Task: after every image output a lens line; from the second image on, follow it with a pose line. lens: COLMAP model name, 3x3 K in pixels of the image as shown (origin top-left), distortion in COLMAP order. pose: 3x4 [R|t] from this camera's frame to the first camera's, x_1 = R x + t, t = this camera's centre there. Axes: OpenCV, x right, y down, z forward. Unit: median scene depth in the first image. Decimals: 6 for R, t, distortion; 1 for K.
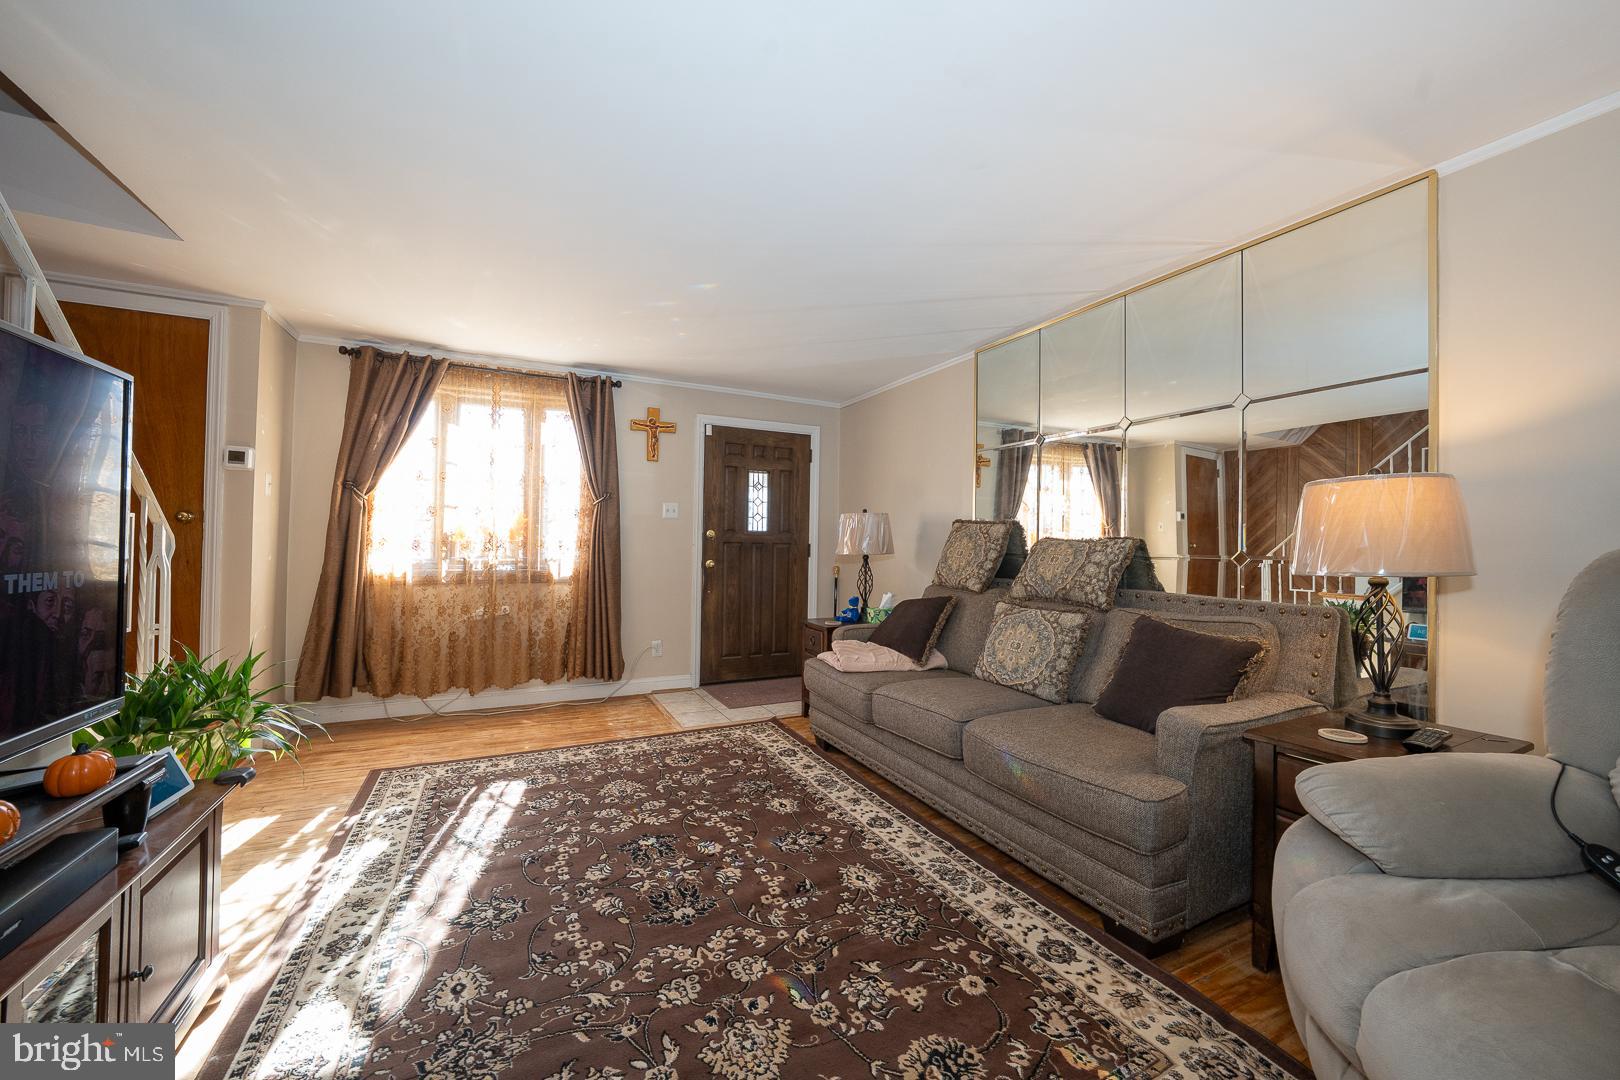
lens RADIAL K [[611.4, 0, 810.0], [0, 611.4, 540.0], [0, 0, 1]] dist [-0.011741, 0.000166]
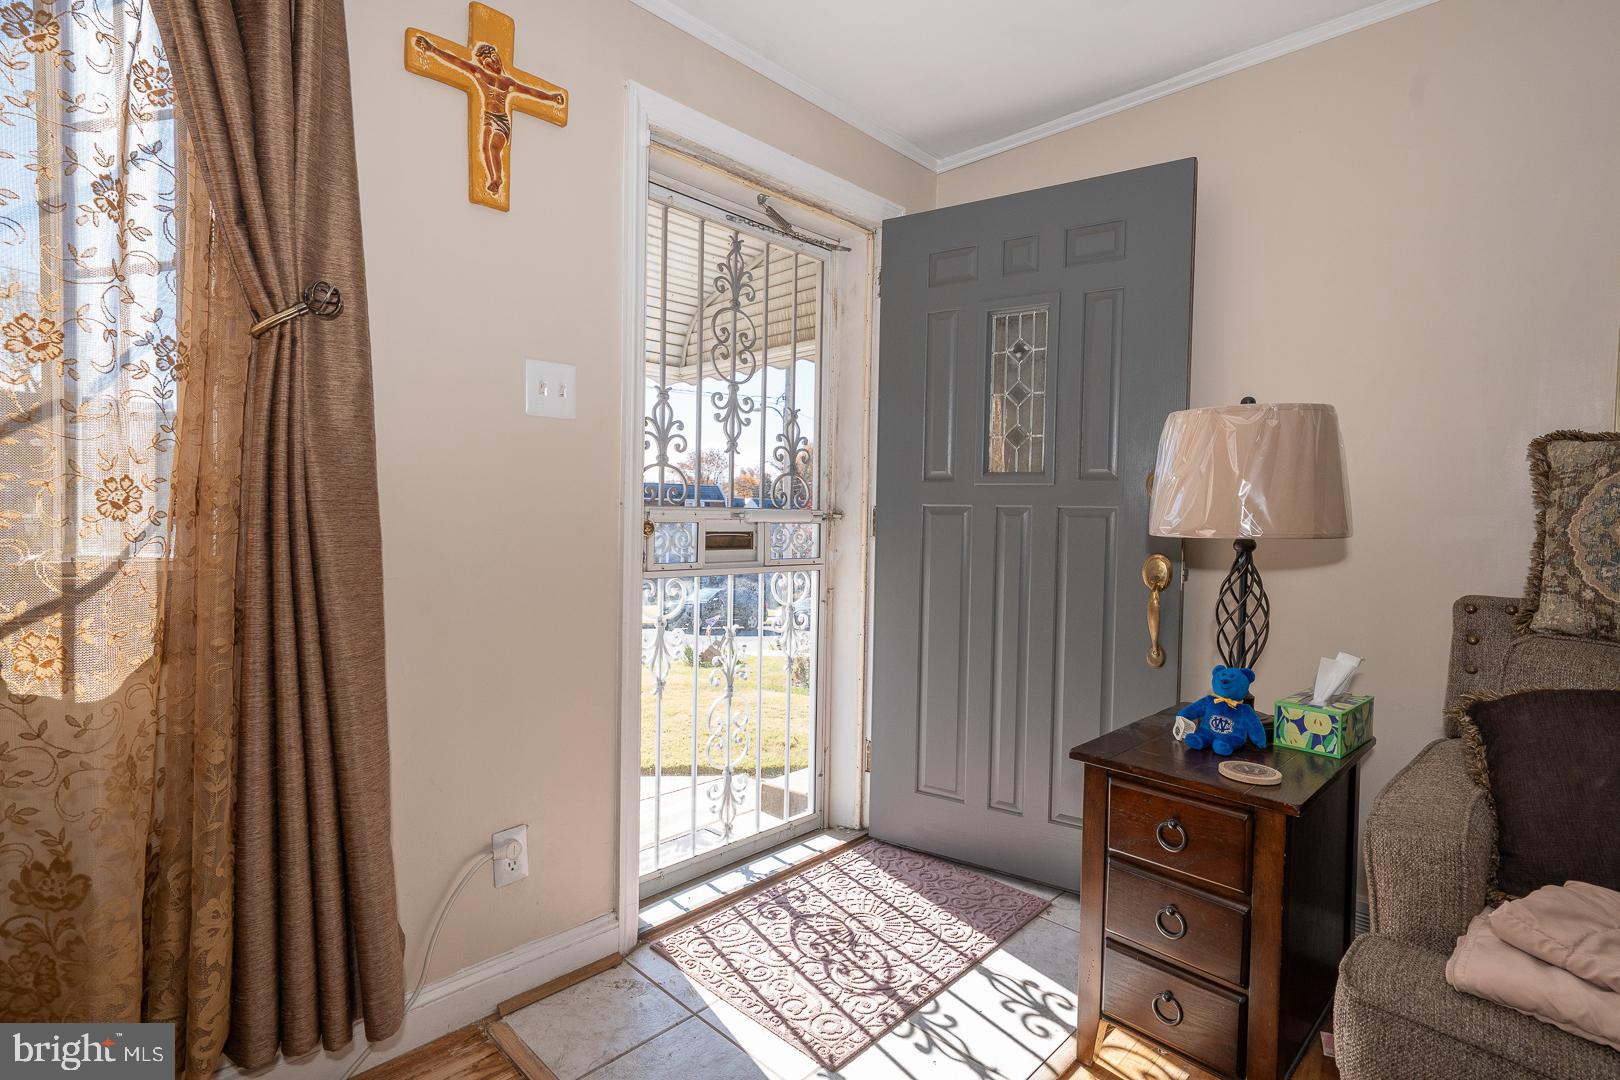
lens RADIAL K [[794.2, 0, 810.0], [0, 794.2, 540.0], [0, 0, 1]] dist [-0.001173, -0.000190]
pose [[0.942477, -0.007002, 0.334198, -0.493333], [-0.009396, 0.998831, 0.047426, 0.014932], [-0.334139, -0.047838, 0.941309, 1.218742]]
